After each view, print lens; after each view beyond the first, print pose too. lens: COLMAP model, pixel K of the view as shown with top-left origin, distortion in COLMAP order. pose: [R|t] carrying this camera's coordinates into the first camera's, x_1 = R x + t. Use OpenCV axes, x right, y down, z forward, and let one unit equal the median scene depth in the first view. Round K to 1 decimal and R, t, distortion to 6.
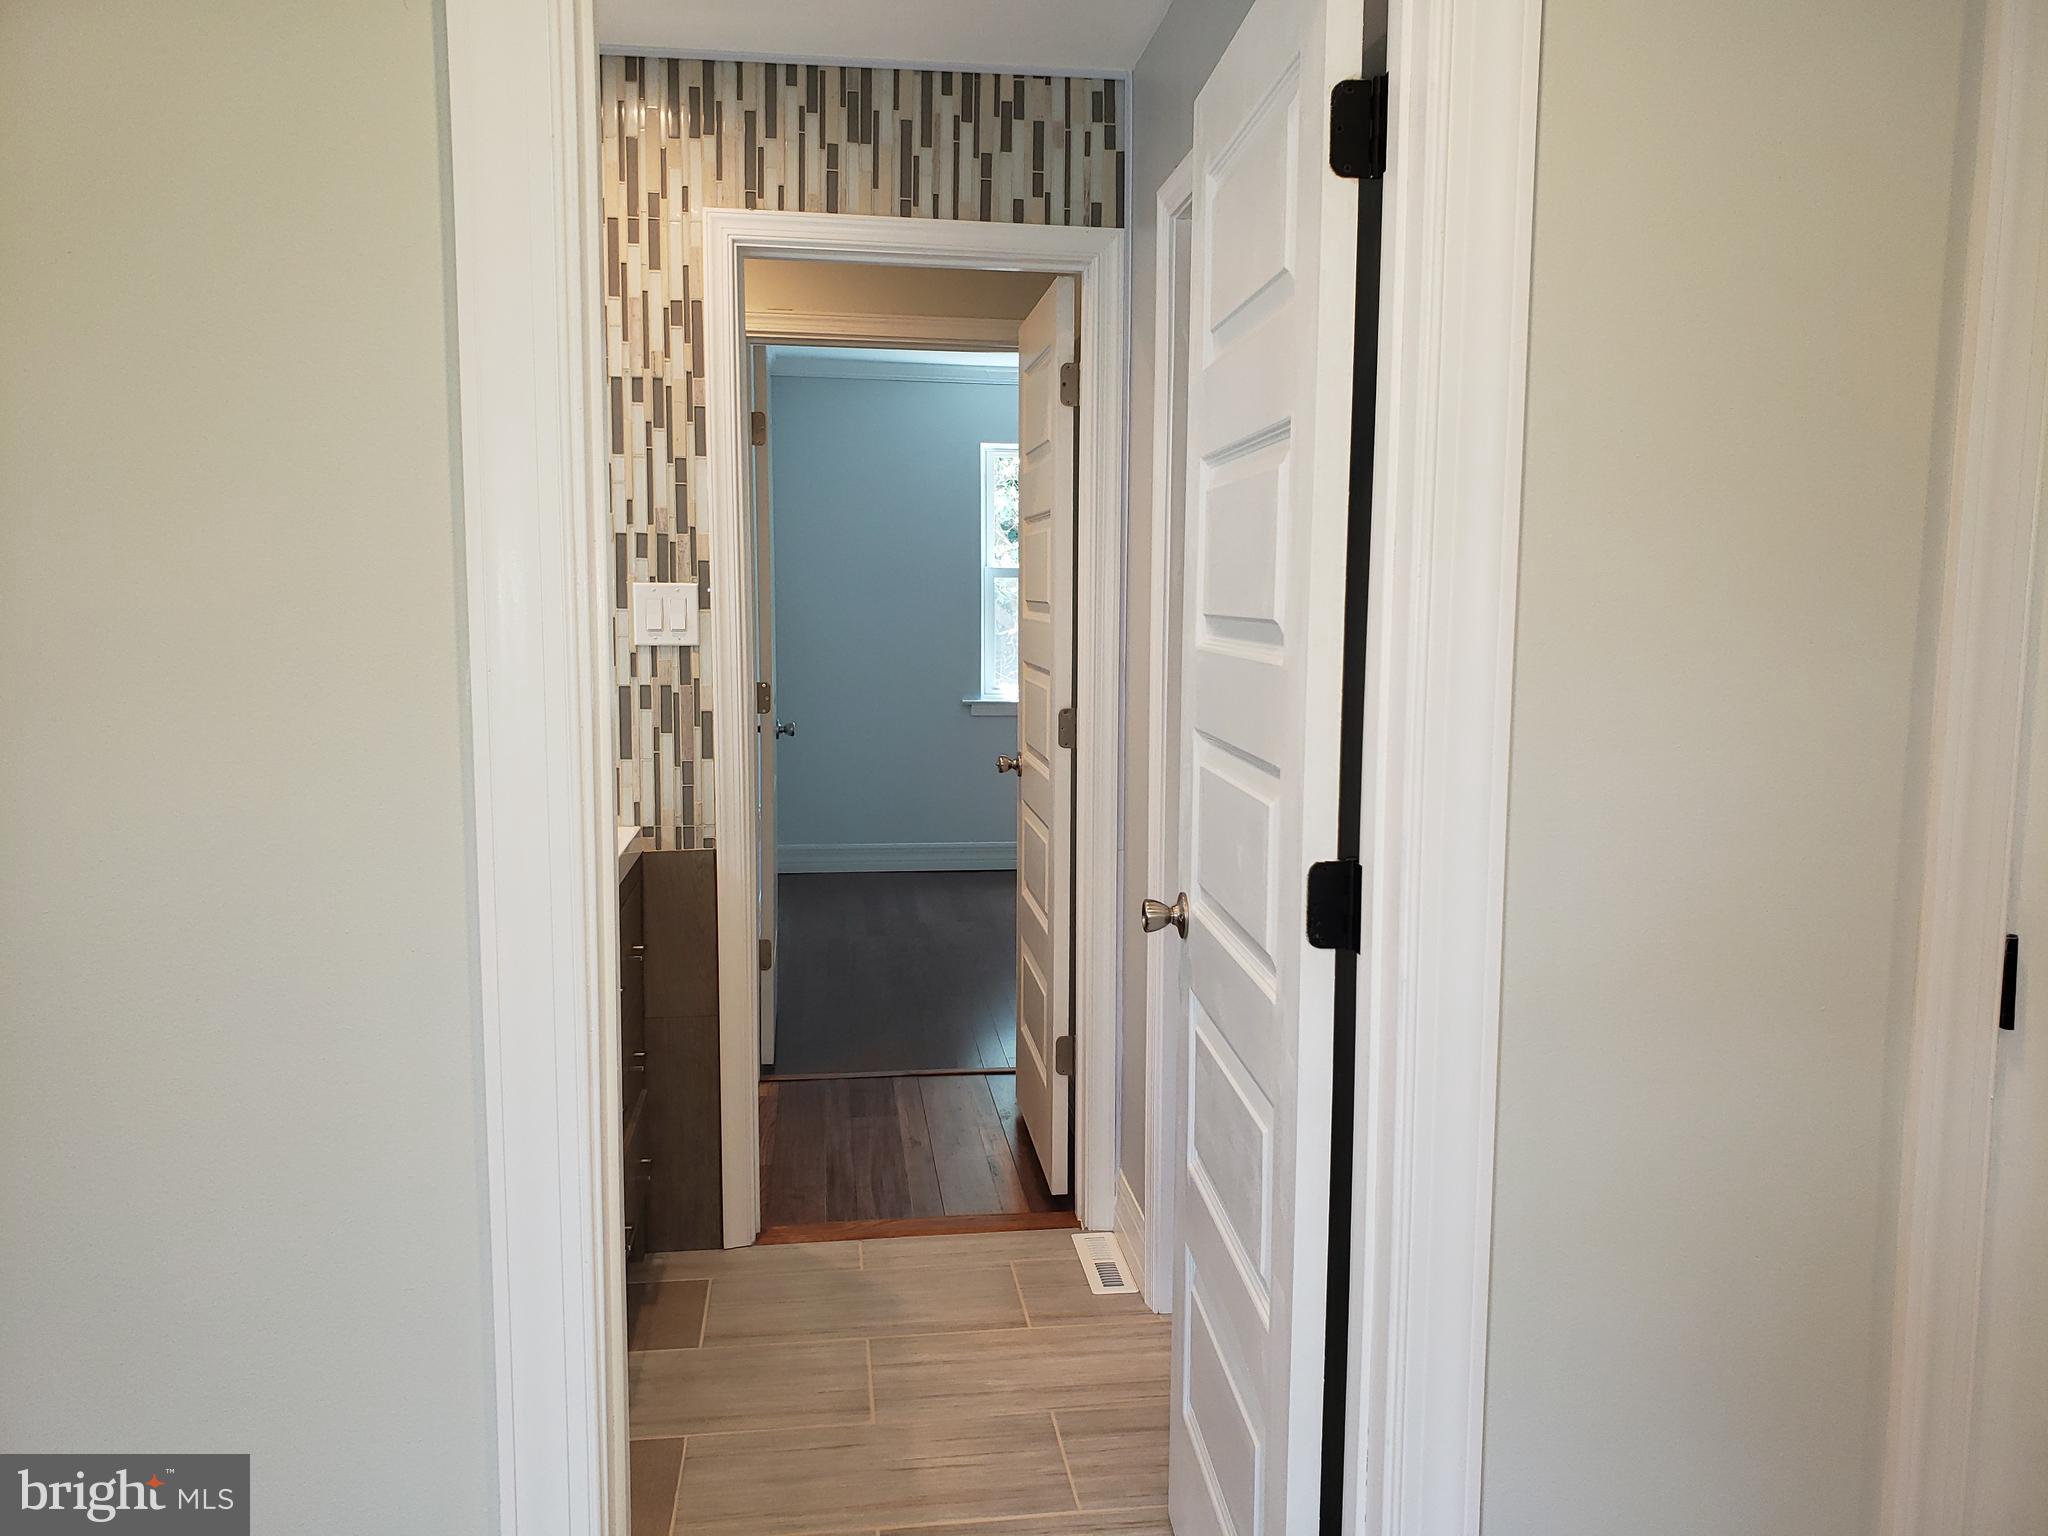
lens RADIAL K [[1608.0, 0, 1059.2], [0, 1608.0, 771.6], [0, 0, 1]] dist [0.029018, -0.006432]
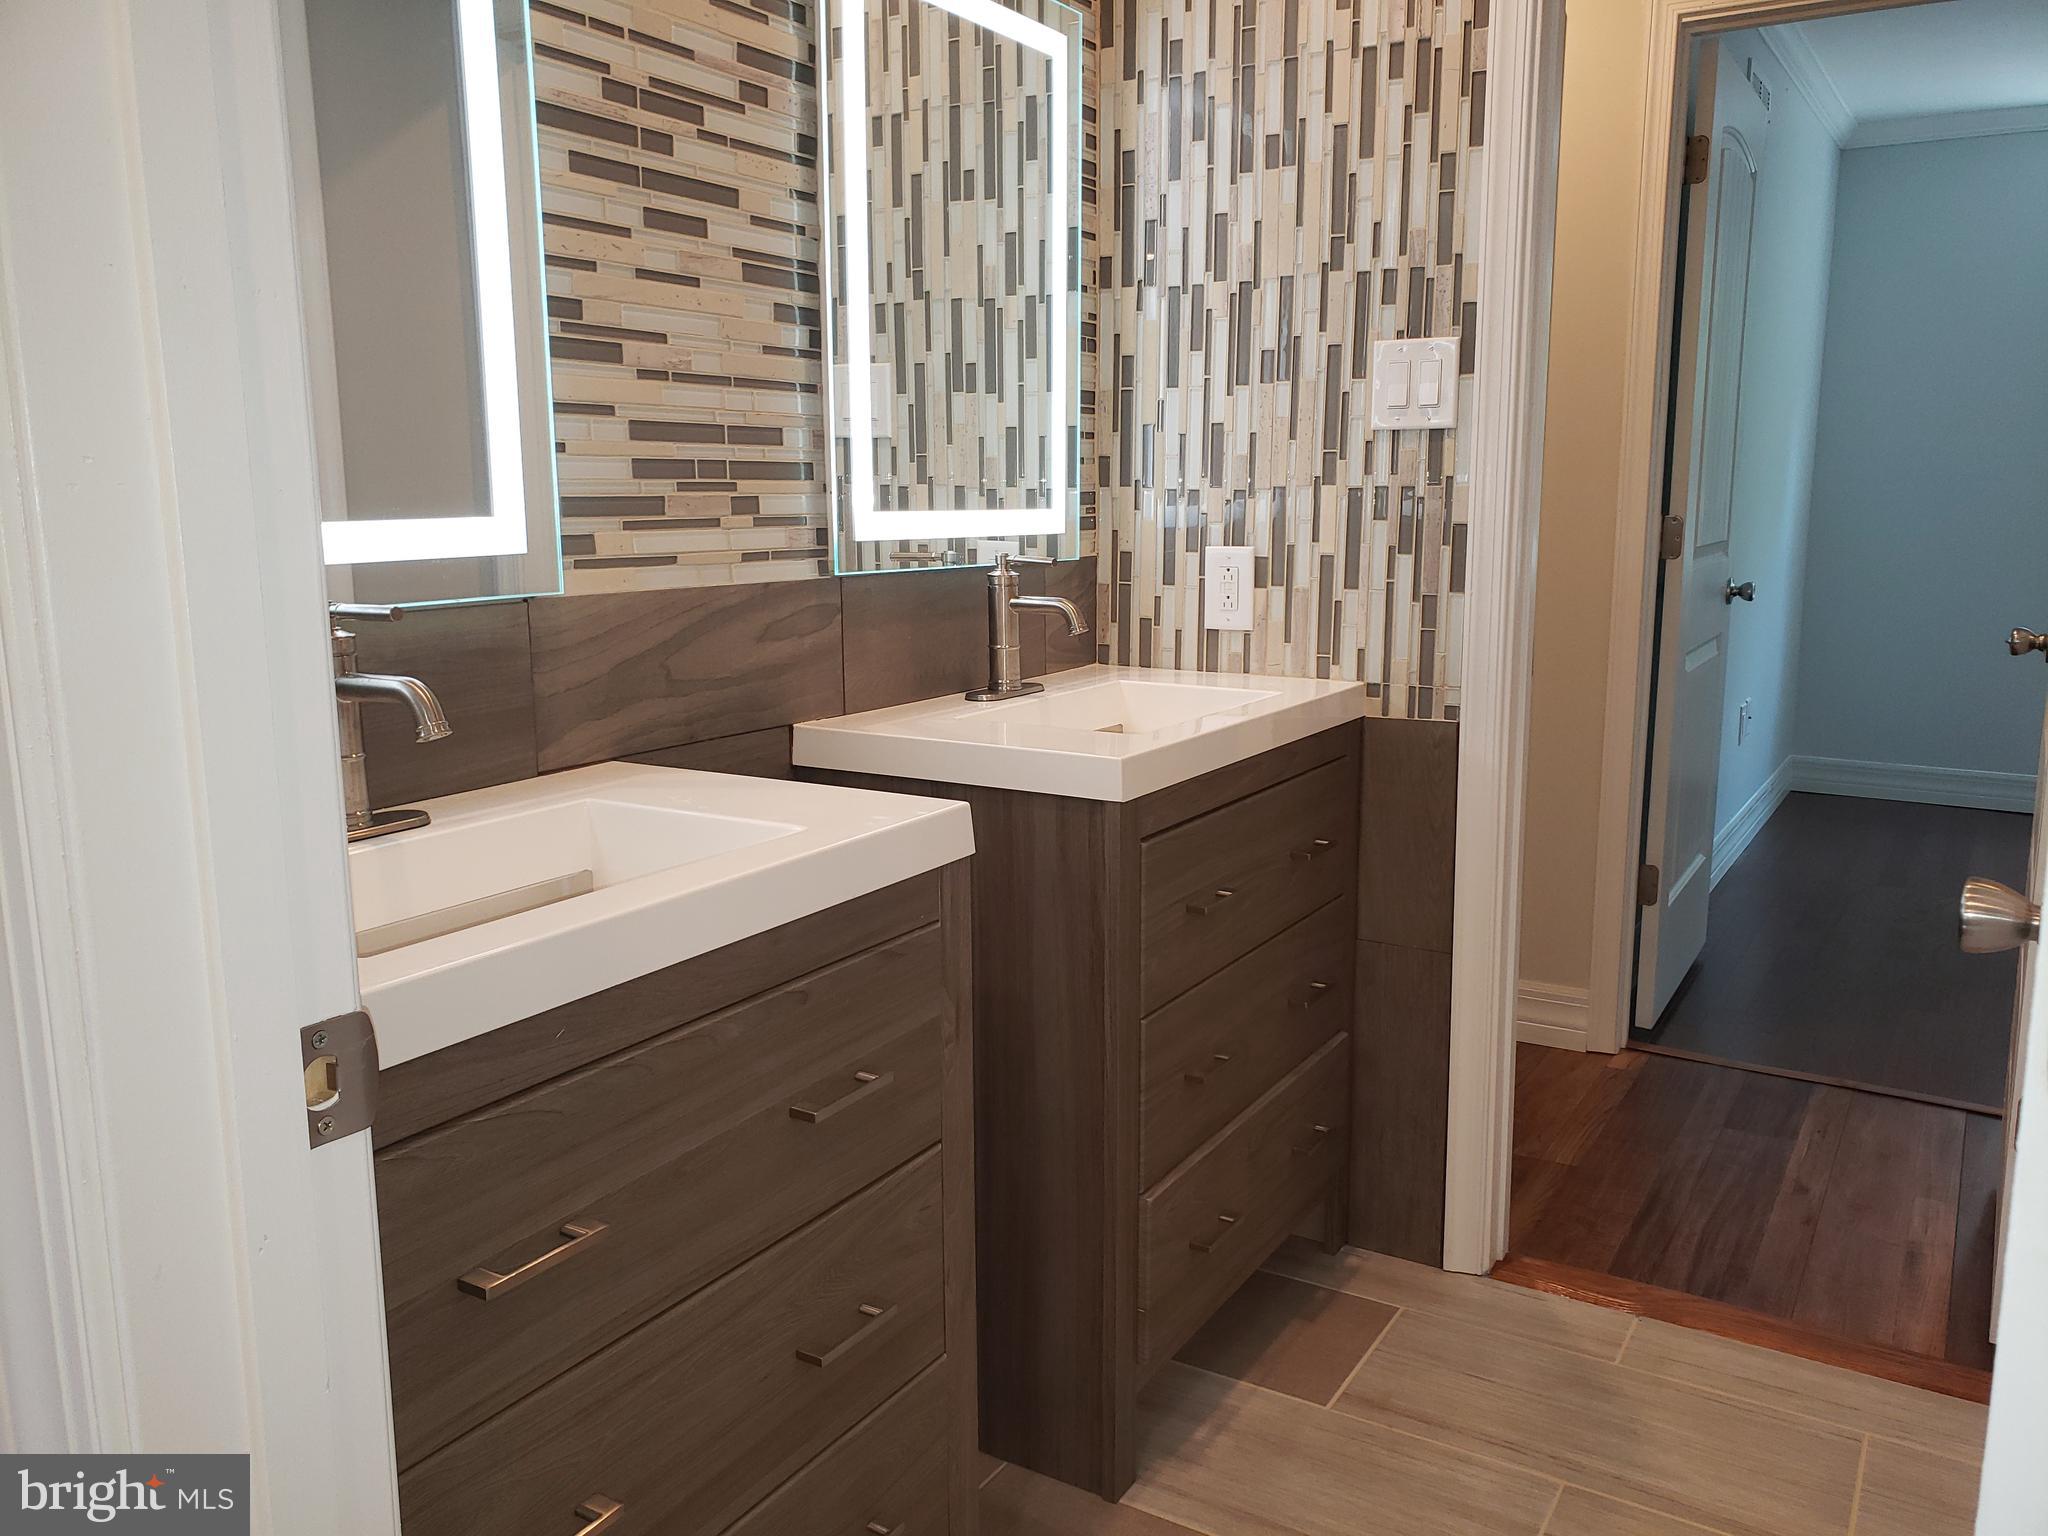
lens RADIAL K [[1608.0, 0, 1084.2], [0, 1608.0, 759.9], [0, 0, 1]] dist [0.029018, -0.006432]
pose [[0.782764, 0.100673, -0.614121, 0.094226], [-0.067090, 0.994728, 0.077552, 0.021335], [0.618691, -0.019503, 0.785392, 0.344229]]
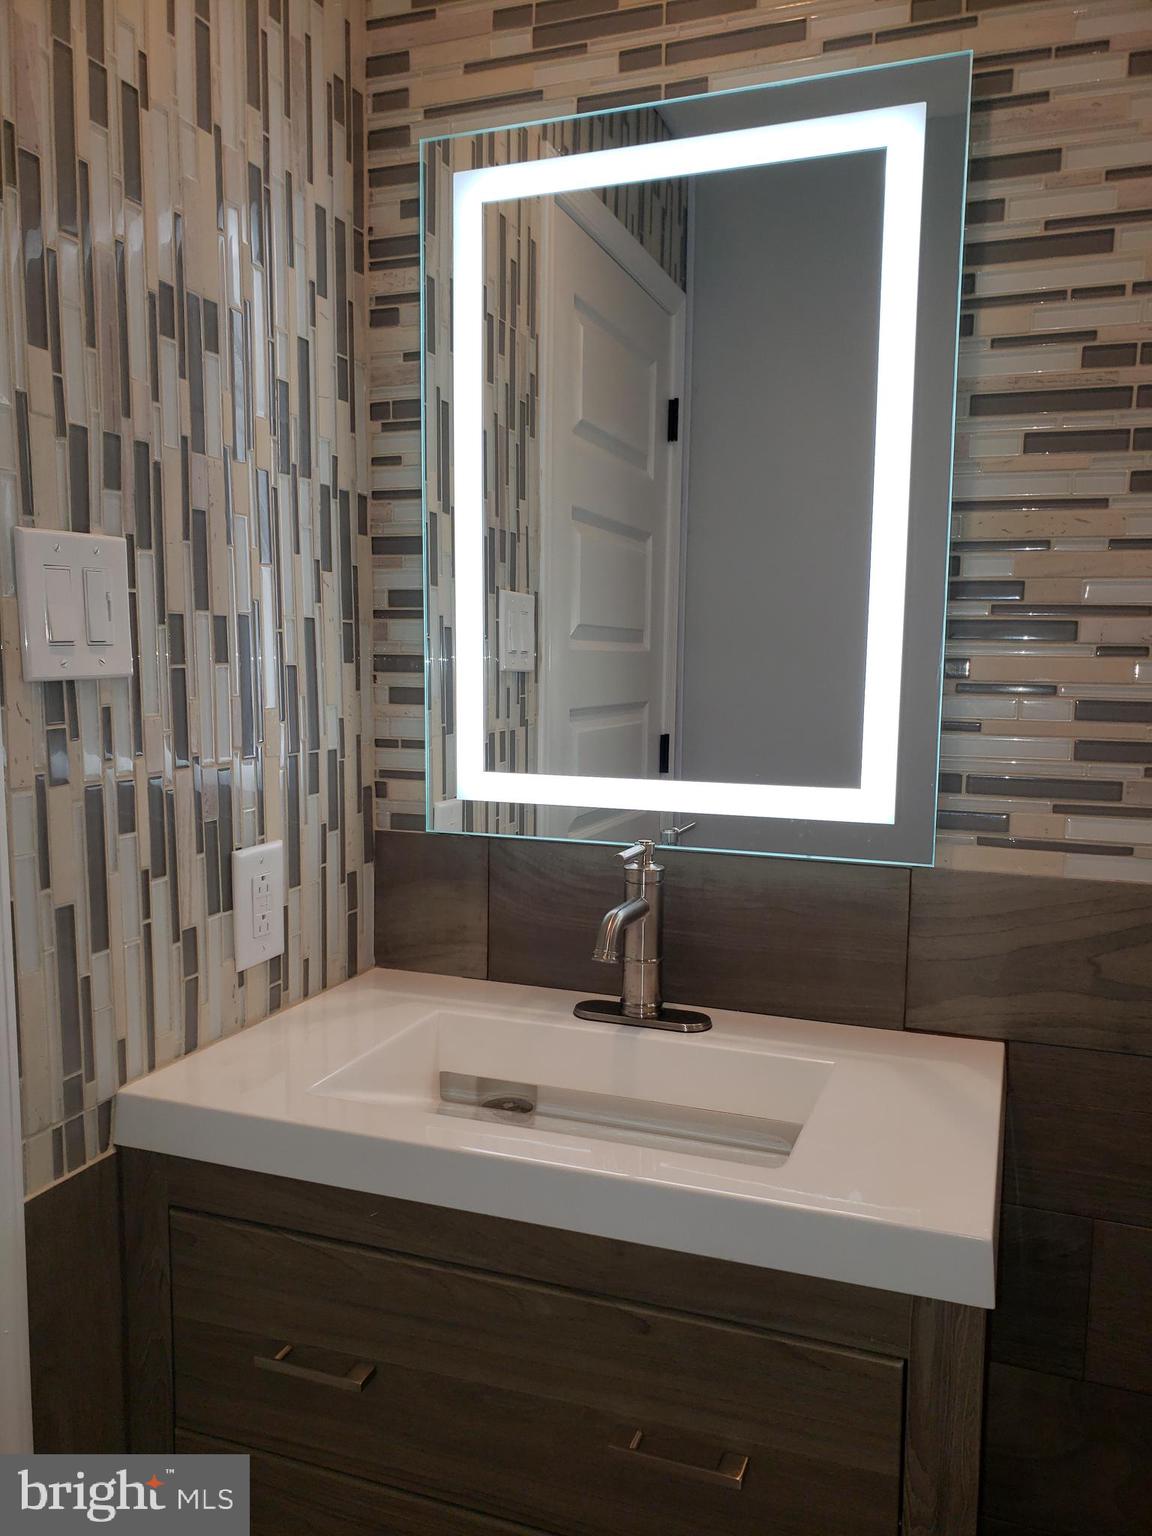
lens RADIAL K [[1206.0, 0, 547.9], [0, 1206.0, 787.1], [0, 0, 1]] dist [0.029018, -0.006432]
pose [[-0.490187, 0.084677, -0.867495, 0.048387], [-0.116310, 0.980014, 0.161383, -0.052621], [0.863822, 0.180006, -0.470541, 0.706069]]
